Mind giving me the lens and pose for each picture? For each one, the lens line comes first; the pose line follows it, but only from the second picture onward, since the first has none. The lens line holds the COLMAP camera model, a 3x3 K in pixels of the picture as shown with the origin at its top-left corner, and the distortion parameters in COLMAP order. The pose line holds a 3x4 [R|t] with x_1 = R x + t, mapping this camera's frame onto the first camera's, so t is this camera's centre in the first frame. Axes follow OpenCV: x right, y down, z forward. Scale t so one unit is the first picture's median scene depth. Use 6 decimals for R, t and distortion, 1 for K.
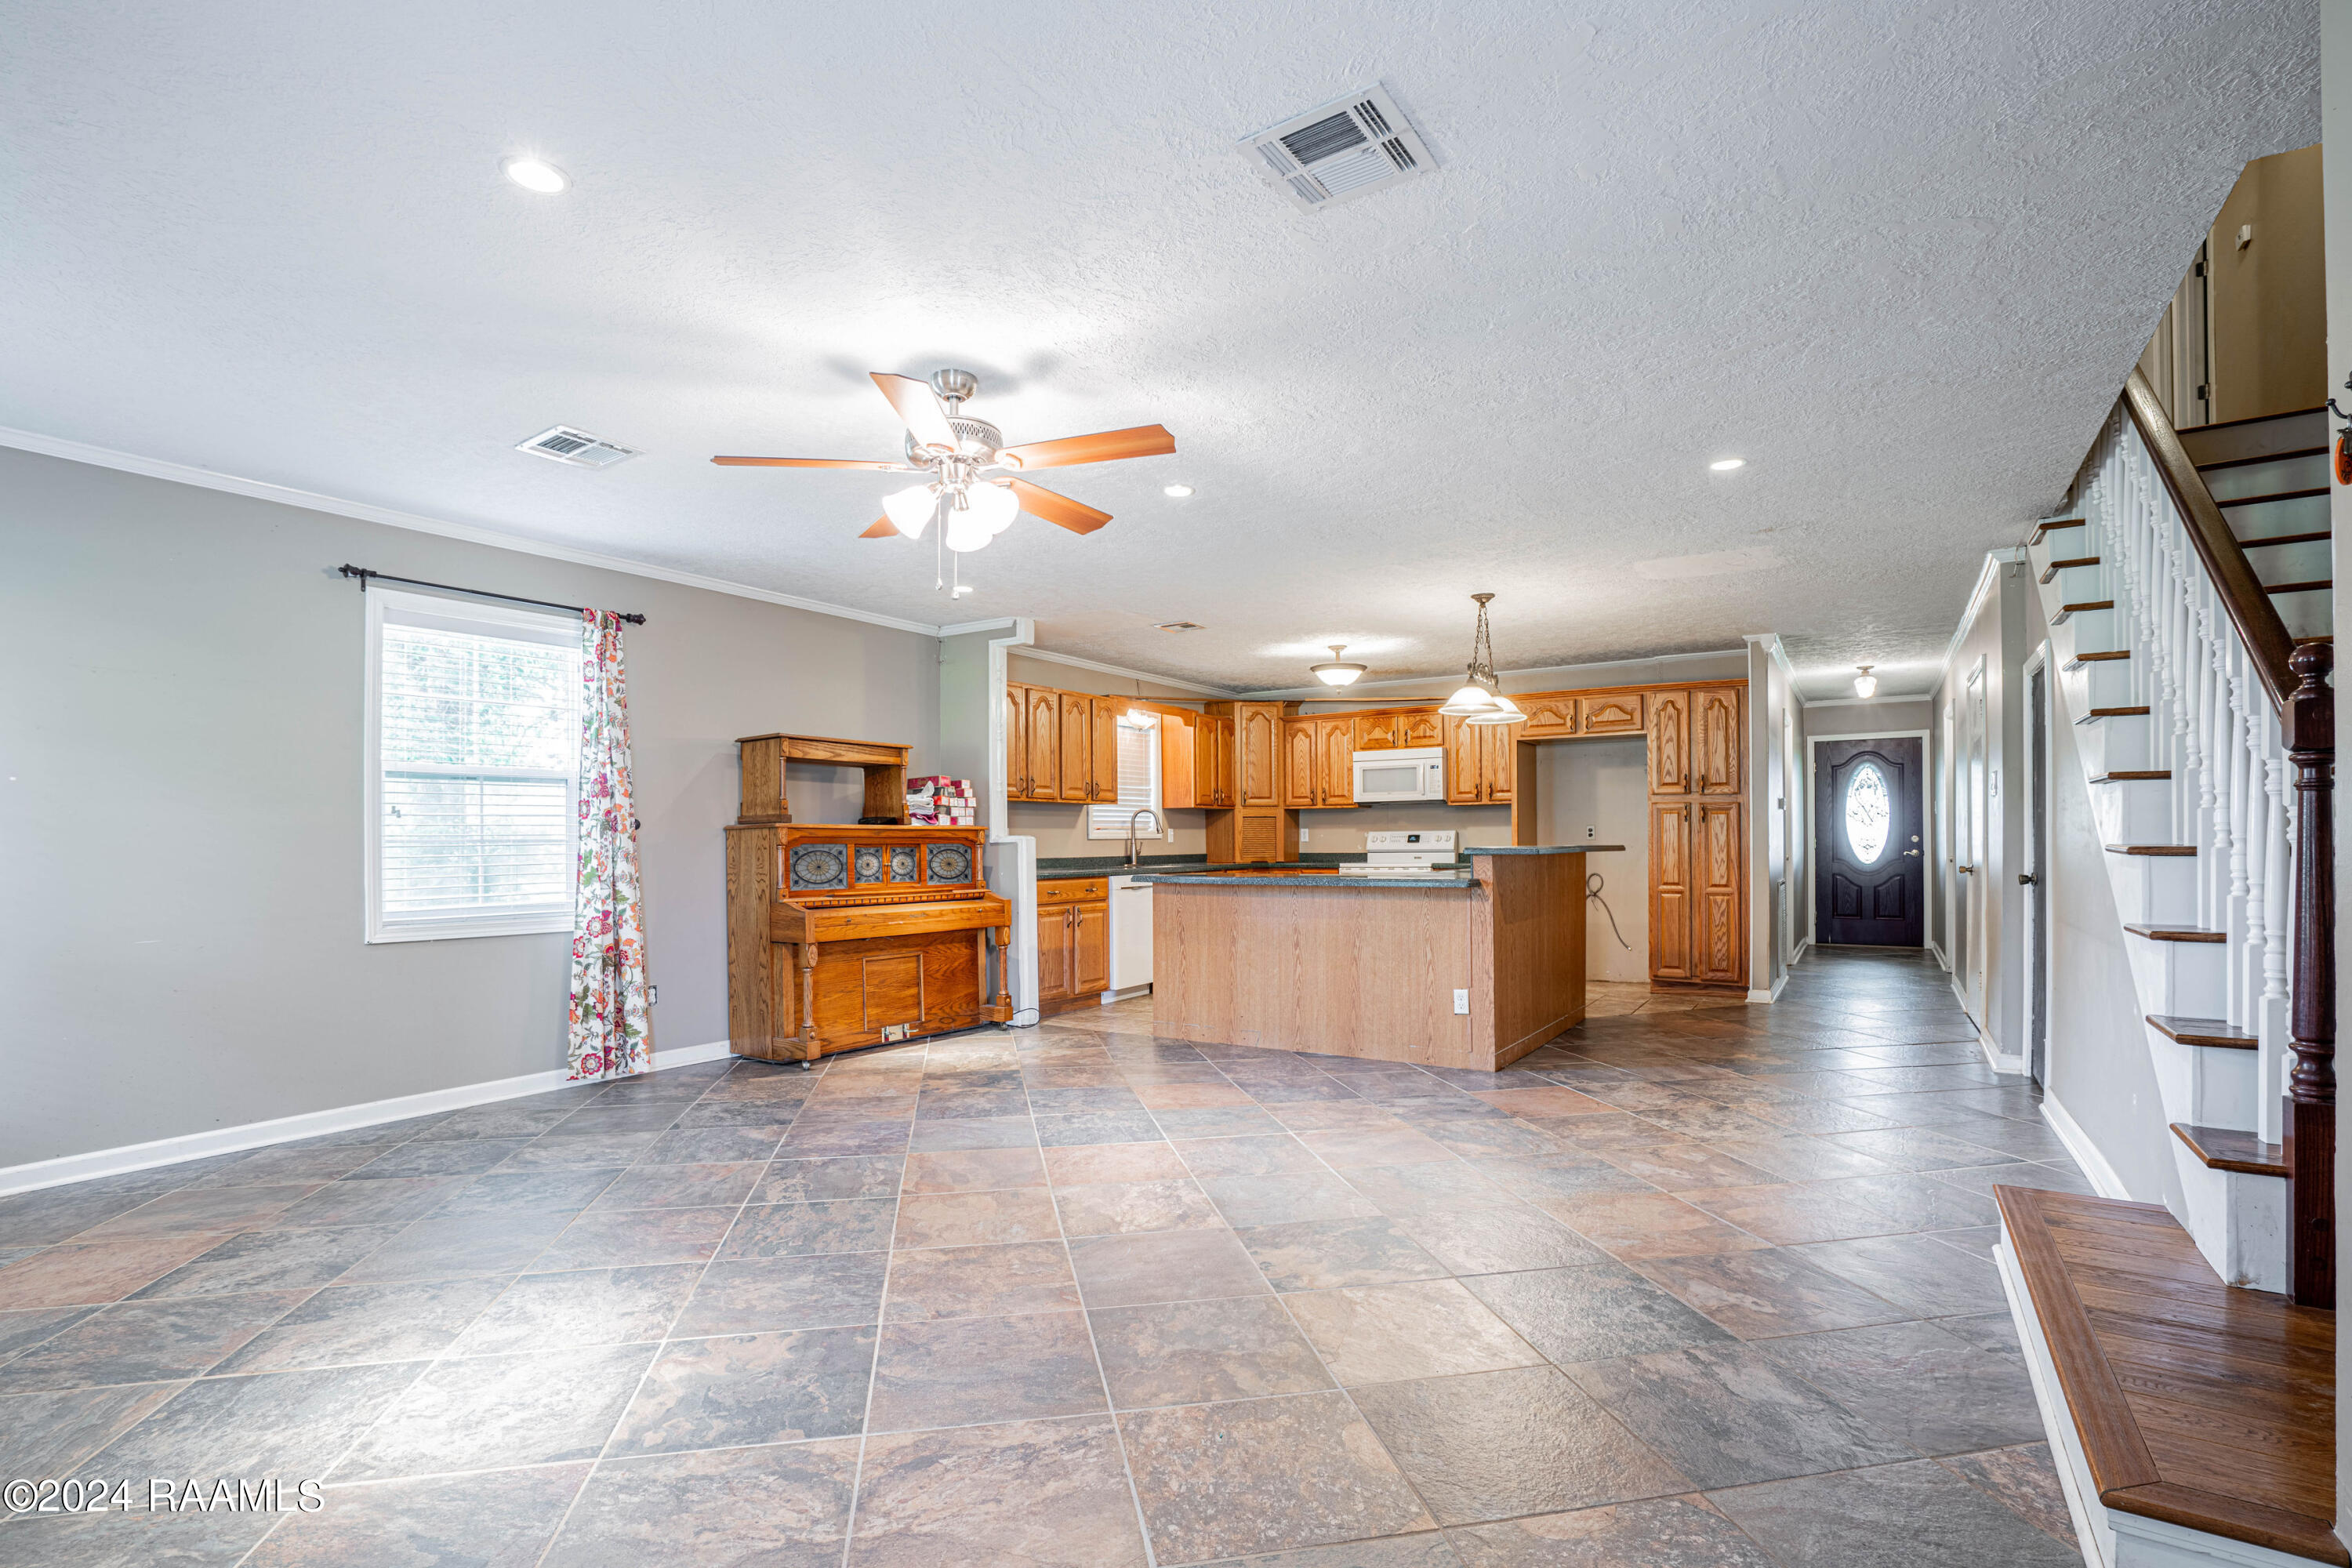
lens RADIAL K [[1110.1, 0, 1175.3], [0, 1110.1, 825.5], [0, 0, 1]] dist [-0.016335, 0.000979]
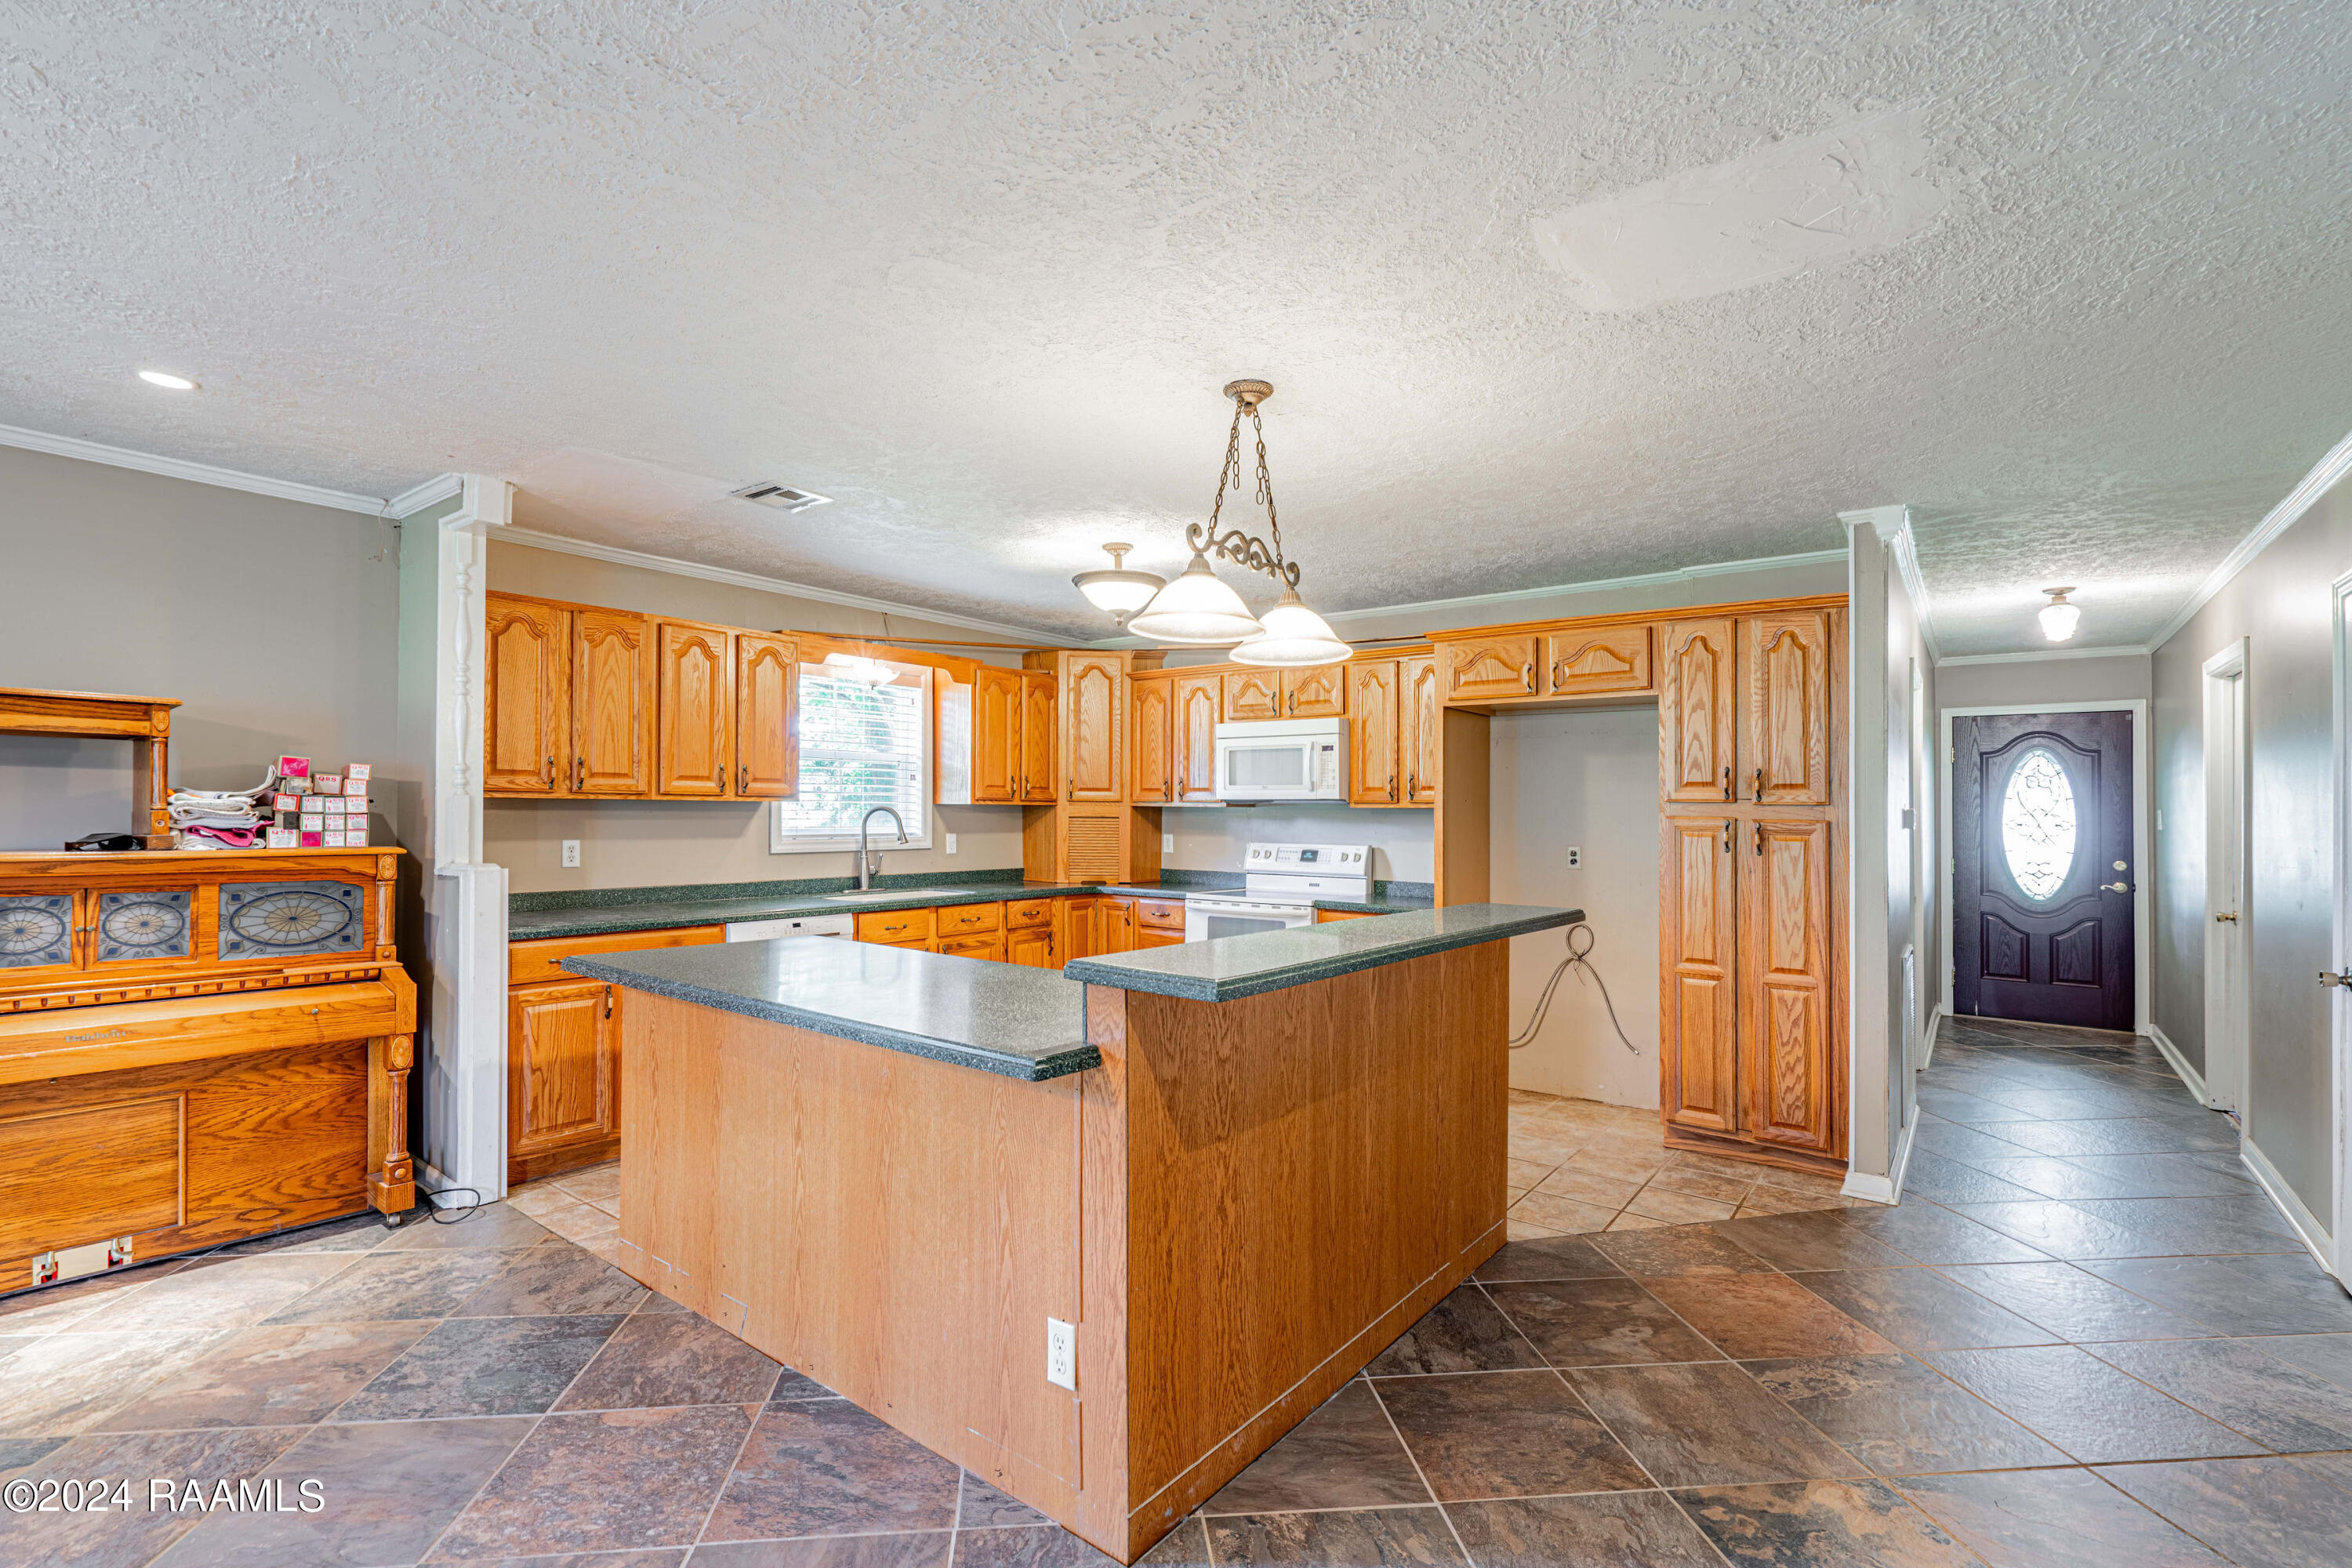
lens RADIAL K [[1061.7, 0, 1167.7], [0, 1061.7, 781.8], [0, 0, 1]] dist [0.007749, -0.000492]
pose [[0.995647, 0.014336, -0.092095, 0.215535], [-0.015700, 0.999777, -0.014103, -0.025389], [0.091872, 0.015487, 0.995650, 0.412111]]
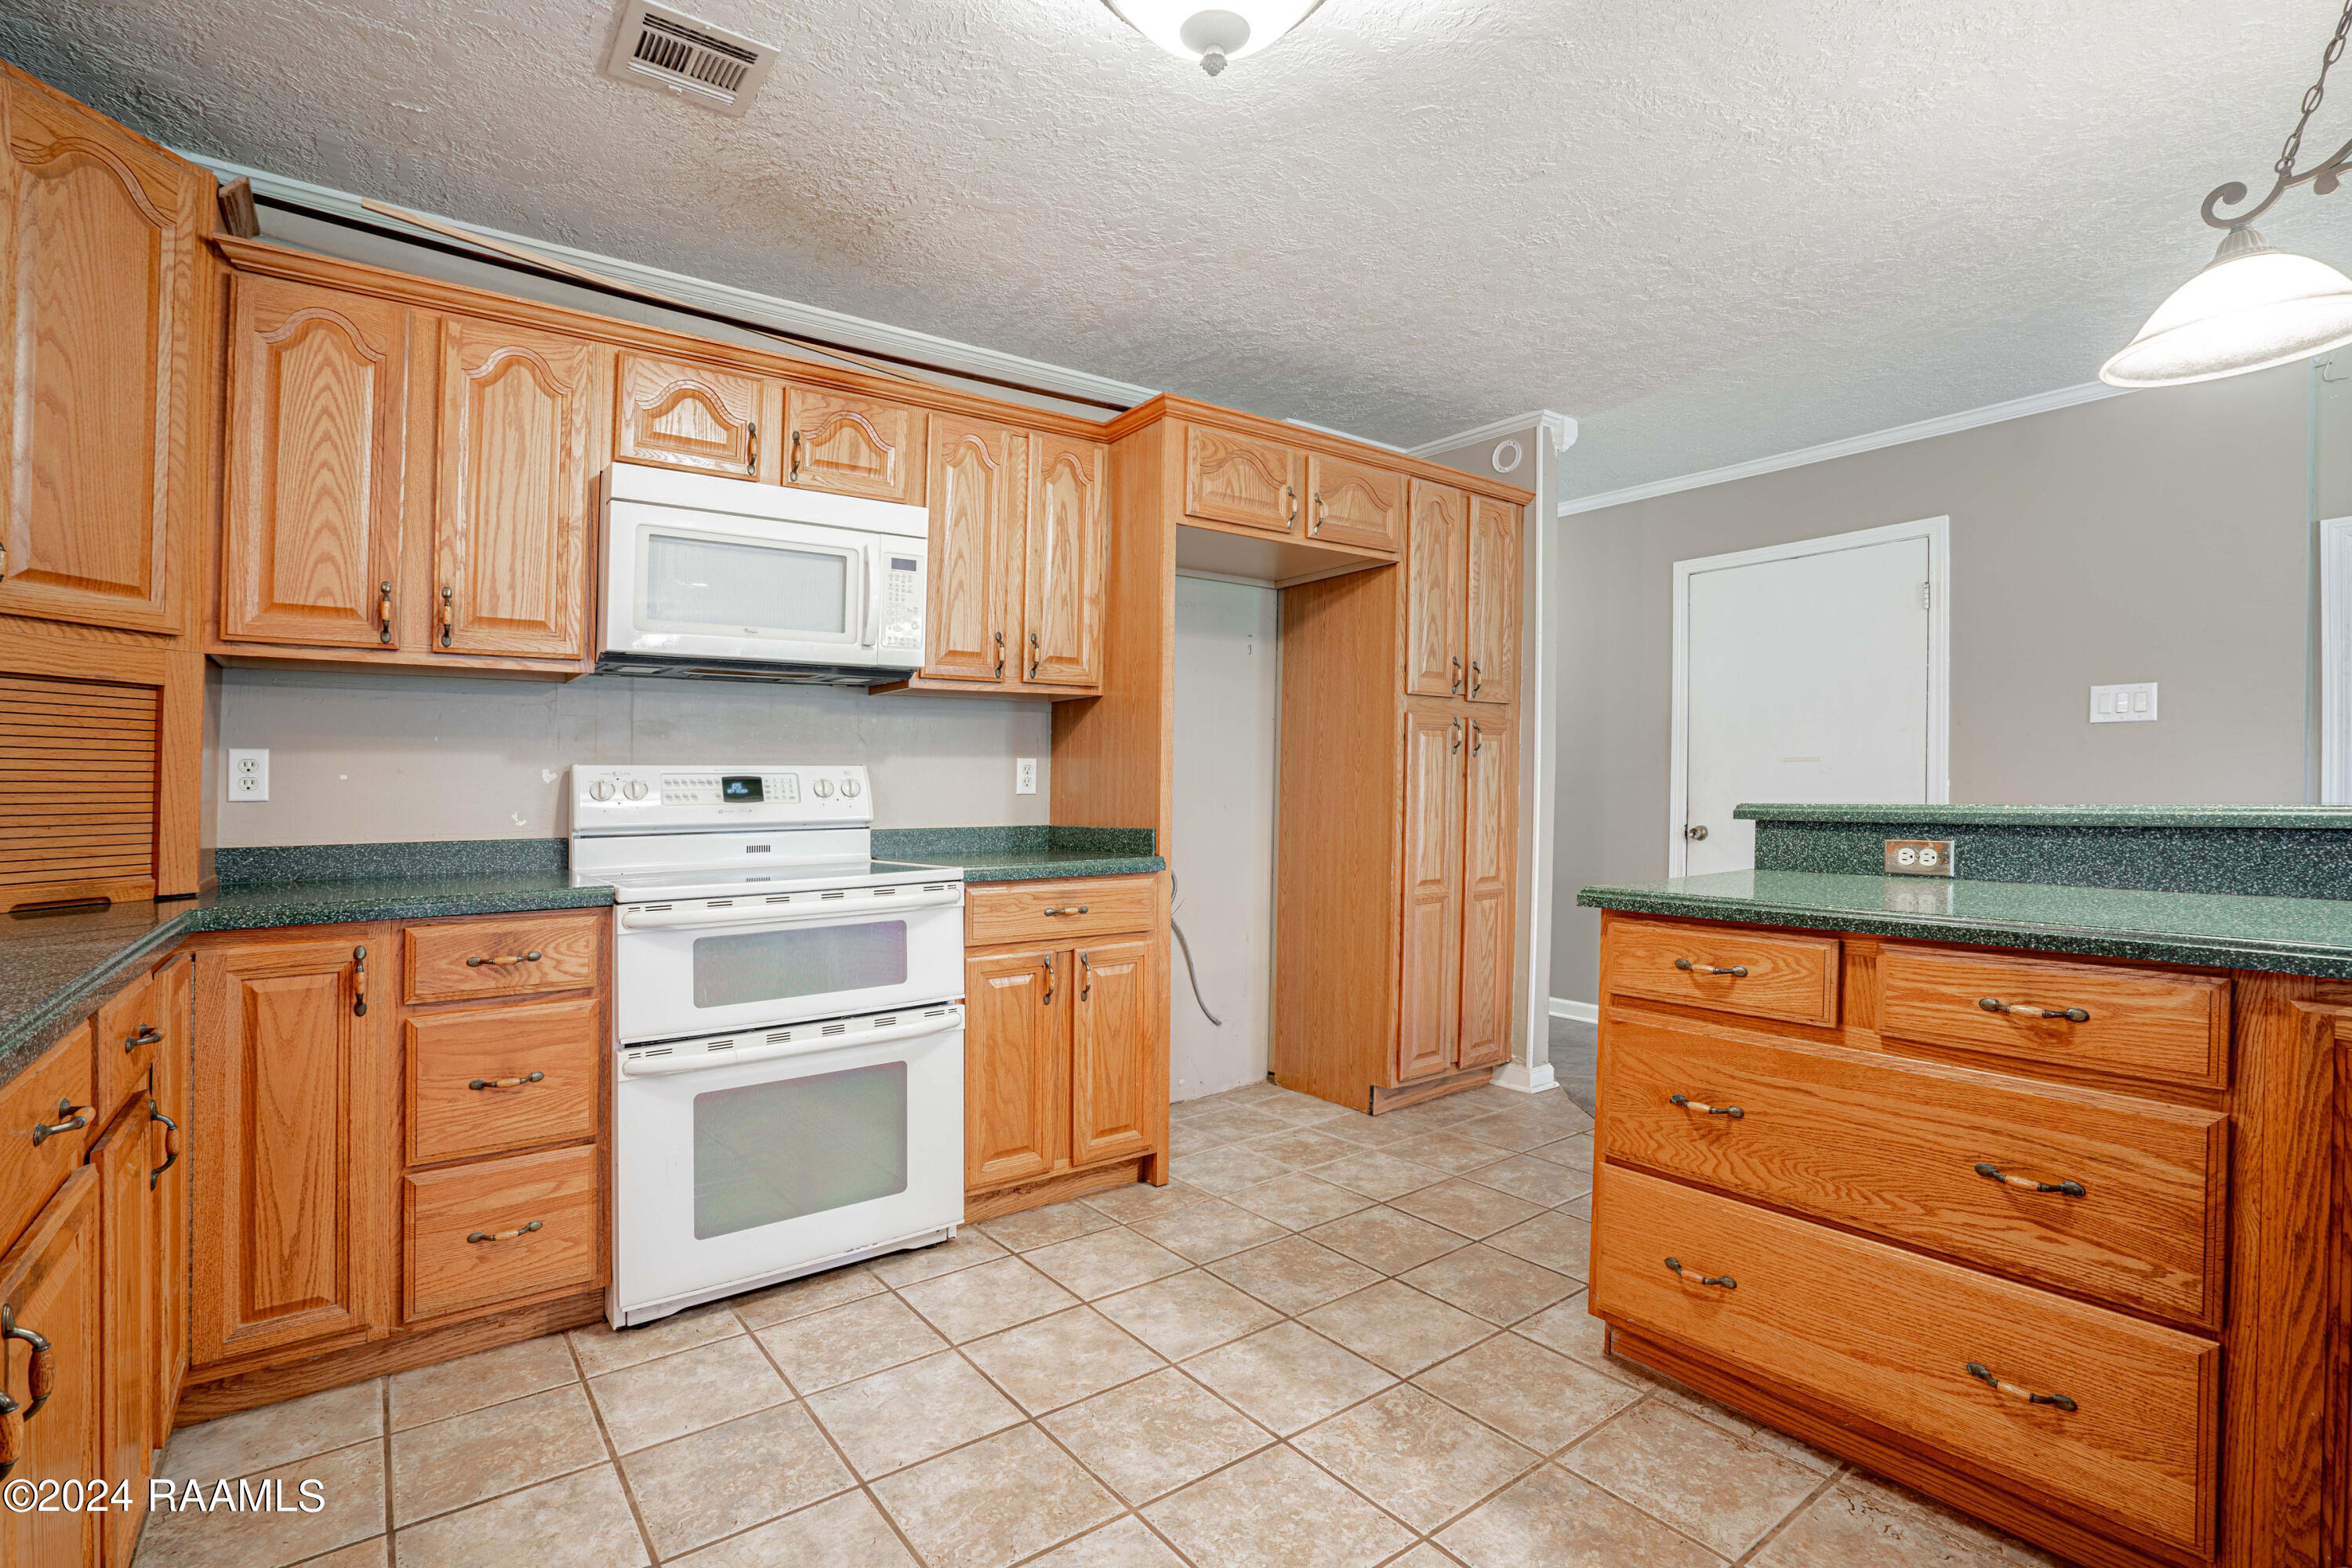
lens RADIAL K [[1110.1, 0, 1174.7], [0, 1110.1, 778.8], [0, 0, 1]] dist [-0.016335, 0.000979]
pose [[0.360599, 0.004745, 0.932709, -0.039243], [-0.012894, 0.999917, -0.000102, 0.008522], [-0.932632, -0.011989, 0.360631, 0.881732]]
